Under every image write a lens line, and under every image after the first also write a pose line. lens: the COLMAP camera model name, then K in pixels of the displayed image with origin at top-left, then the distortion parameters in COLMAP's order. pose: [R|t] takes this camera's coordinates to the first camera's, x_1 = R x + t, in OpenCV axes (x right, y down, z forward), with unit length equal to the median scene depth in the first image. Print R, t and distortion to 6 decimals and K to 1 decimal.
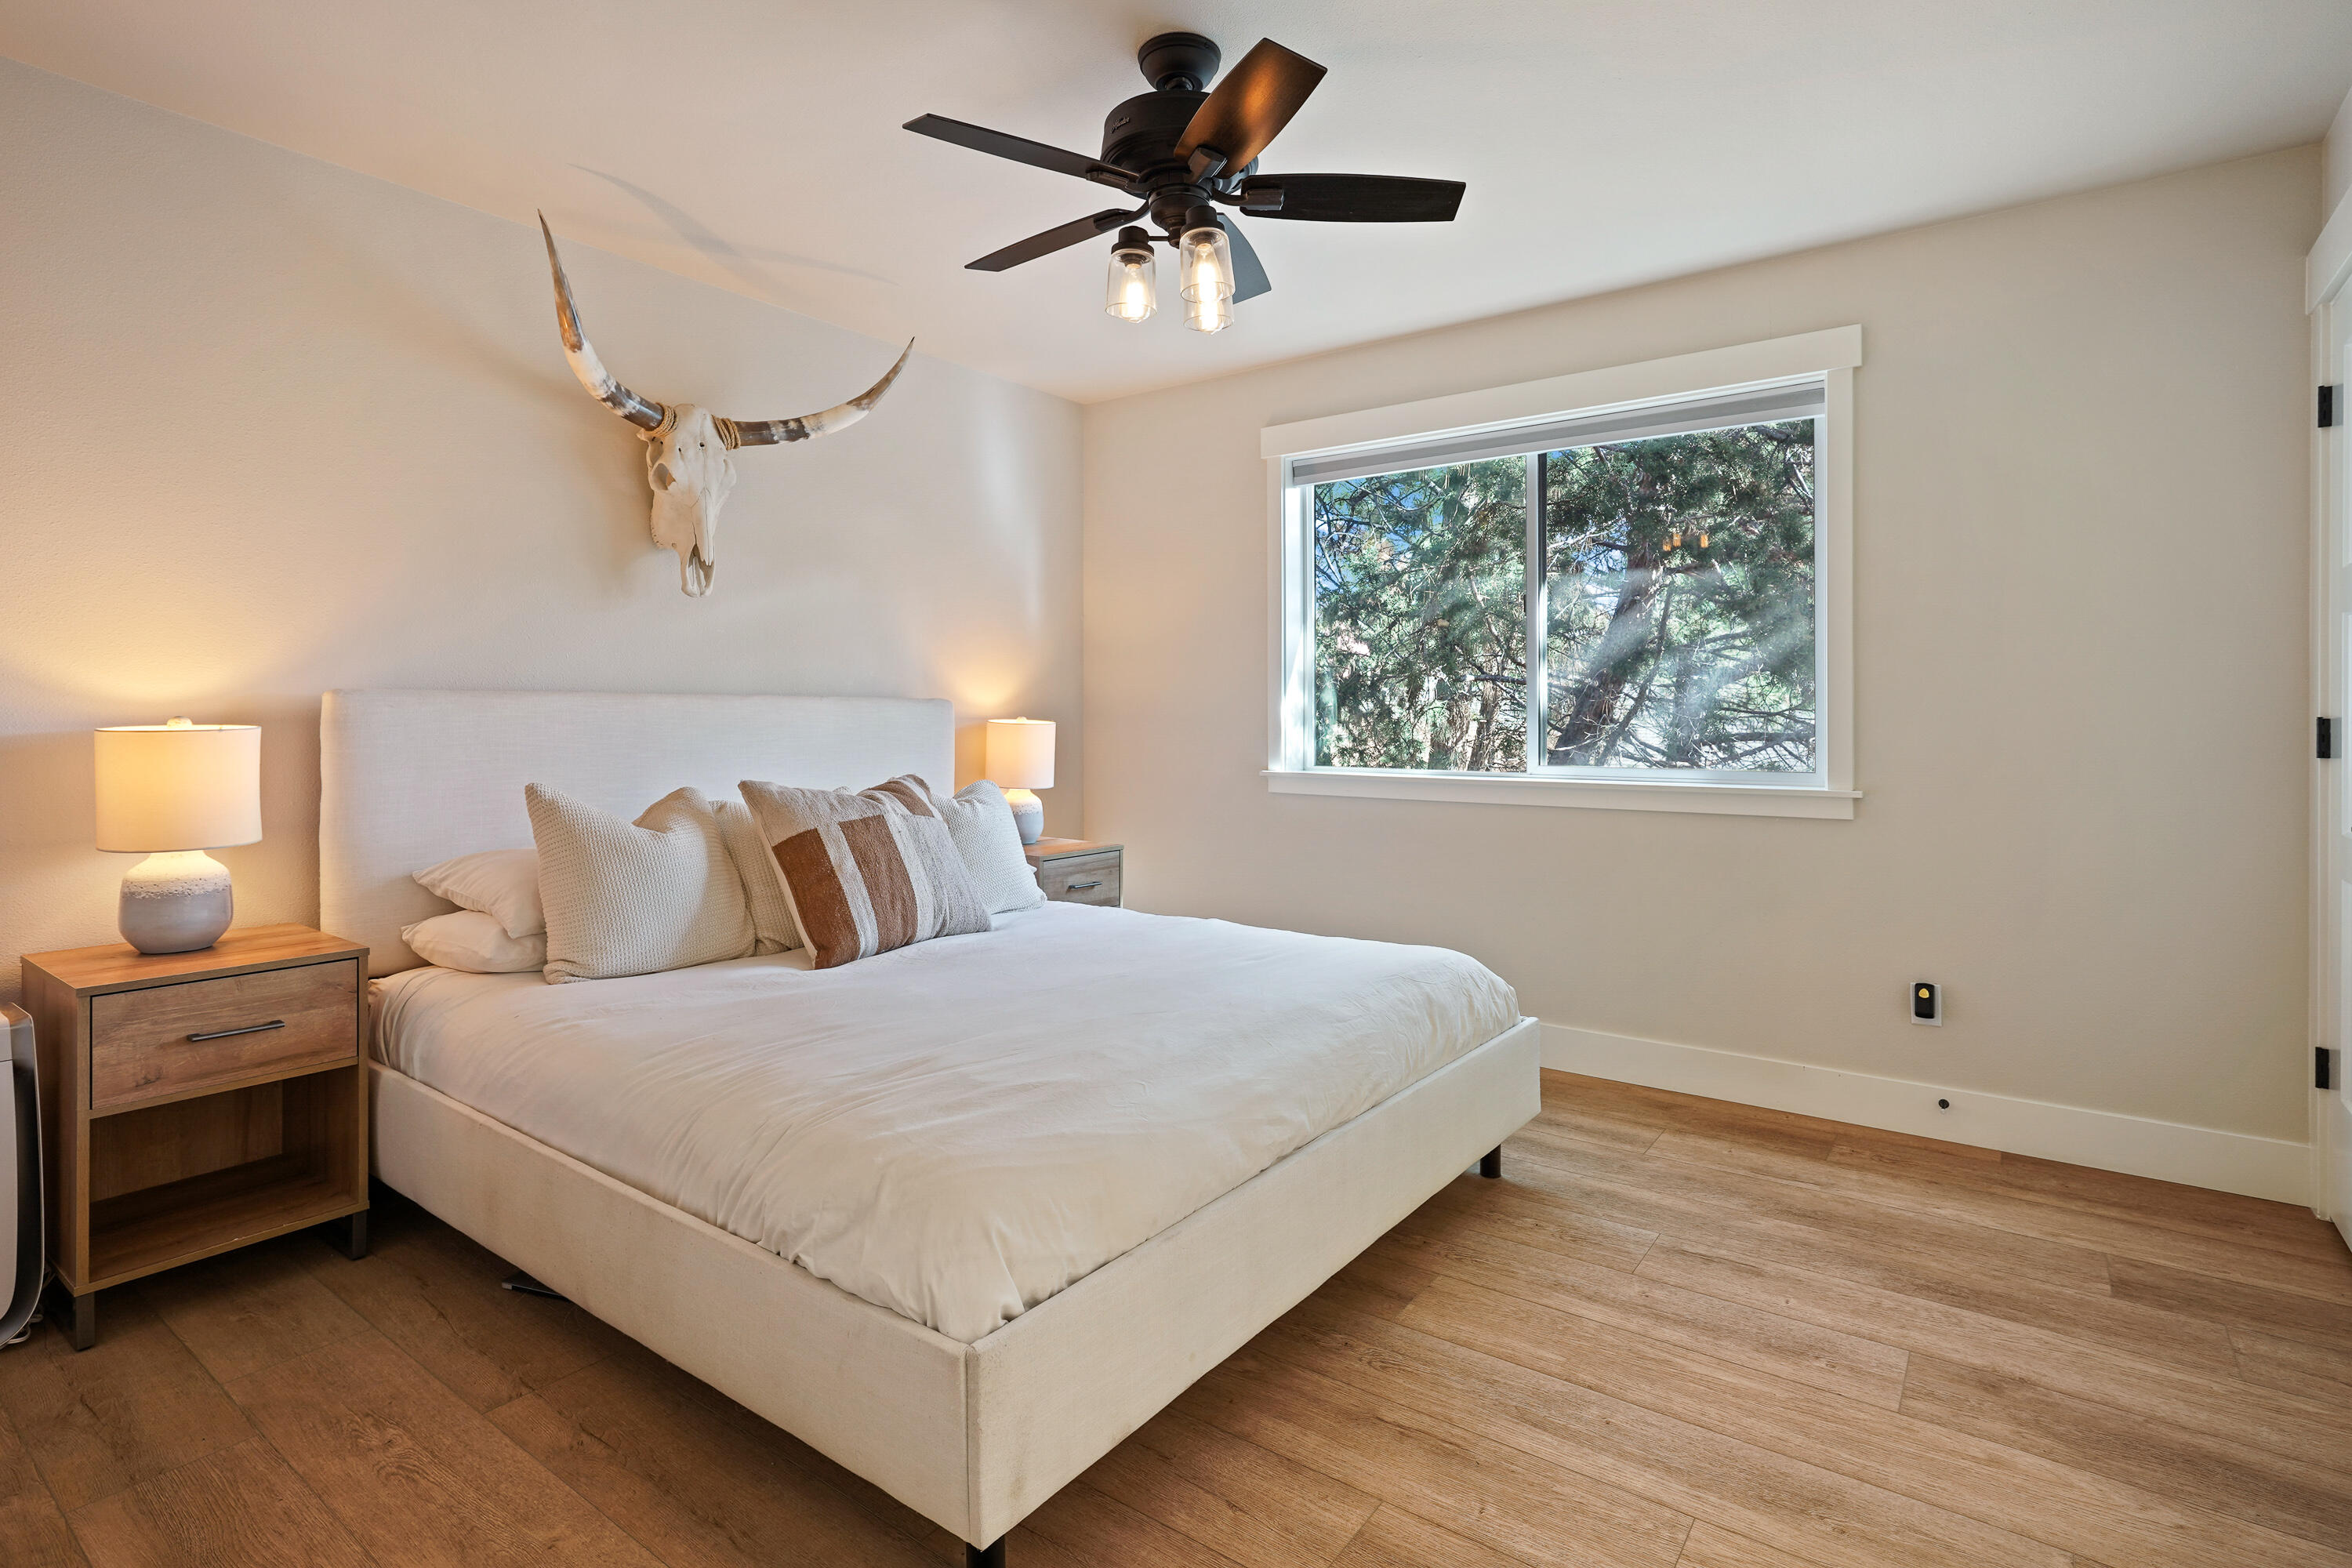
lens RADIAL K [[1161.0, 0, 1173.1], [0, 1161.0, 701.8], [0, 0, 1]] dist [-0.003803, 0.000015]
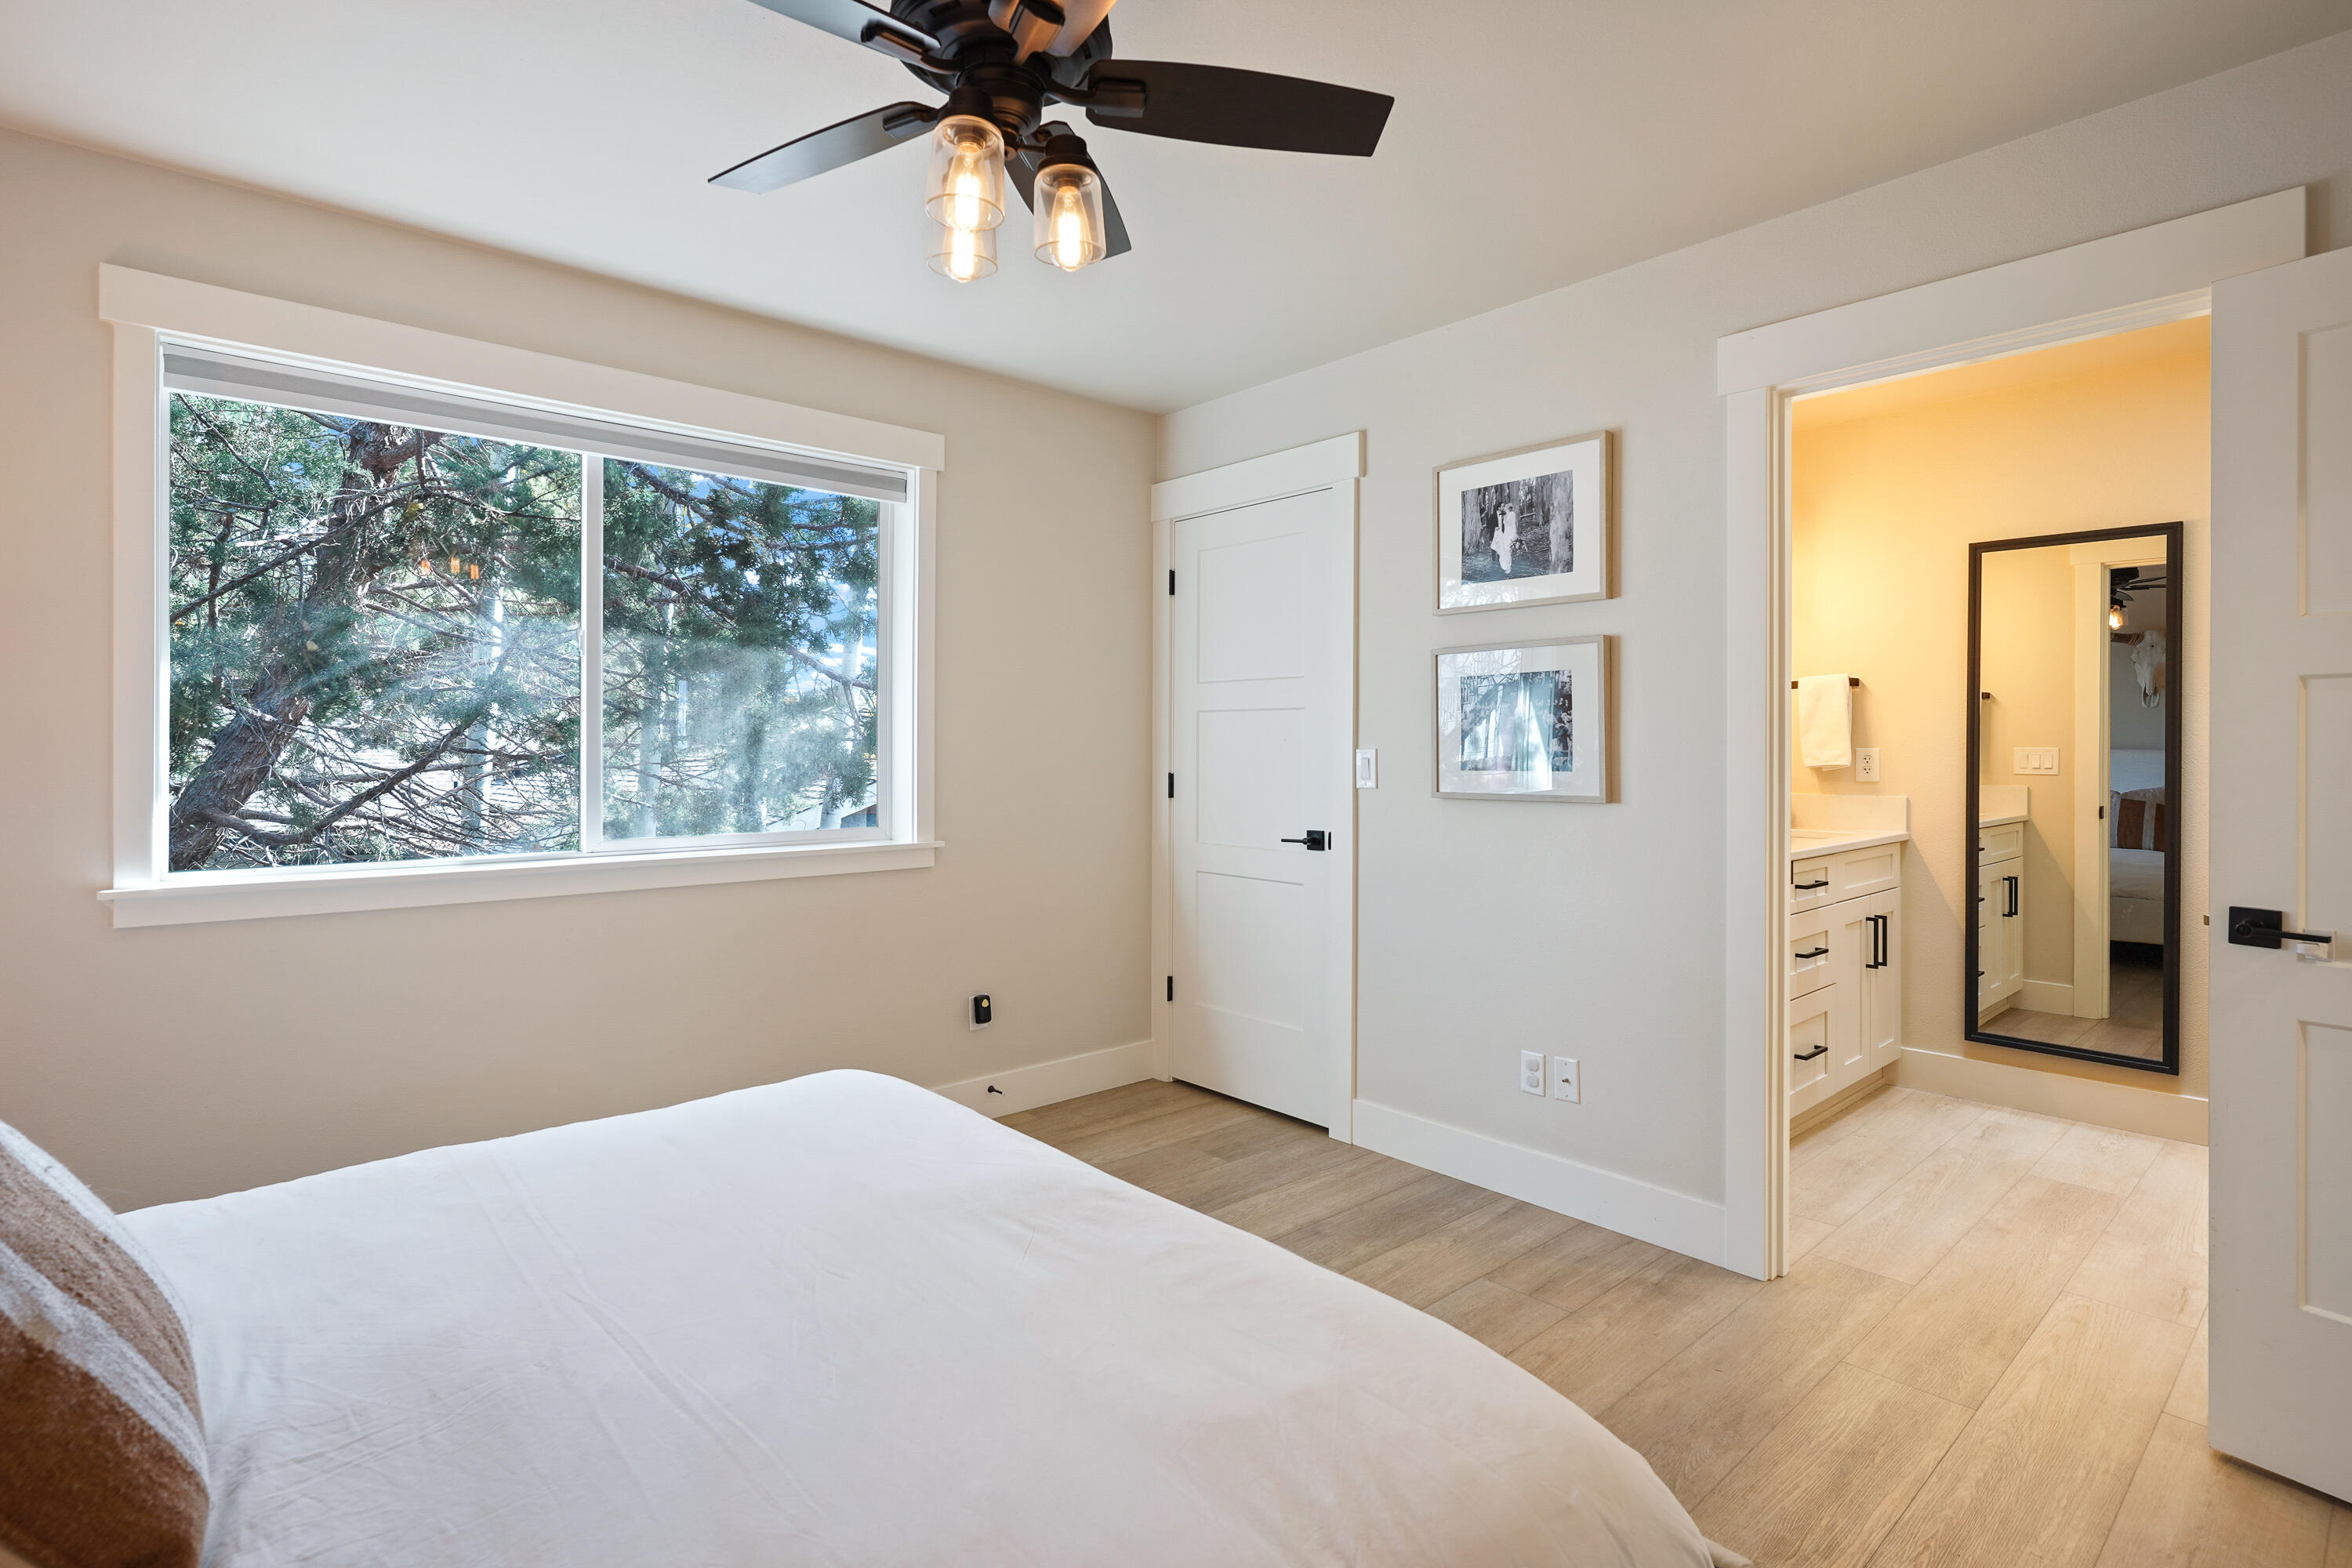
lens RADIAL K [[1150.8, 0, 1183.2], [0, 1150.8, 727.2], [0, 0, 1]] dist [-0.002199, 0.001069]
pose [[0.191650, 0.015083, 0.981347, -0.580006], [-0.012527, 0.999838, -0.012921, -0.028844], [-0.981383, -0.009818, 0.191808, 0.655574]]
